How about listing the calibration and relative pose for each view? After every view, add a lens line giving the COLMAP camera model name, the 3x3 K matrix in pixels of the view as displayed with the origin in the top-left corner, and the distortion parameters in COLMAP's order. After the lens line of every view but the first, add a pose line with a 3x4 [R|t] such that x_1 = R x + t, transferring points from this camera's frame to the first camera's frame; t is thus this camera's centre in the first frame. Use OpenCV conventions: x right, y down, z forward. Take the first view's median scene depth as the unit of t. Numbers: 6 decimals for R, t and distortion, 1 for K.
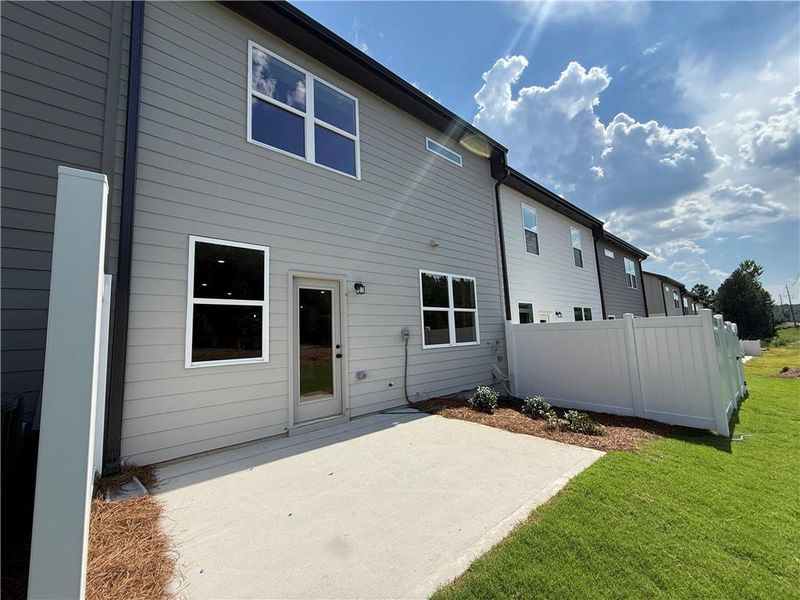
lens RADIAL K [[320.0, 0, 396.4], [0, 320.0, 301.7], [0, 0, 1]] dist [0.000064, 0.000074]
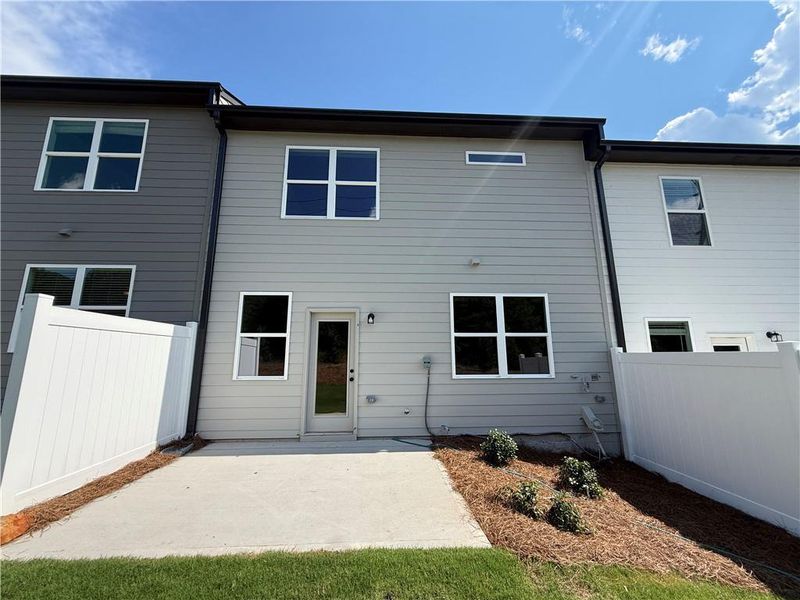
lens RADIAL K [[320.0, 0, 396.4], [0, 320.0, 301.7], [0, 0, 1]] dist [0.000064, 0.000074]
pose [[0.785083, -0.072240, -0.615164, 0.588862], [0.037632, 0.996904, -0.069042, -0.018304], [0.618247, 0.031054, 0.785370, 0.177378]]
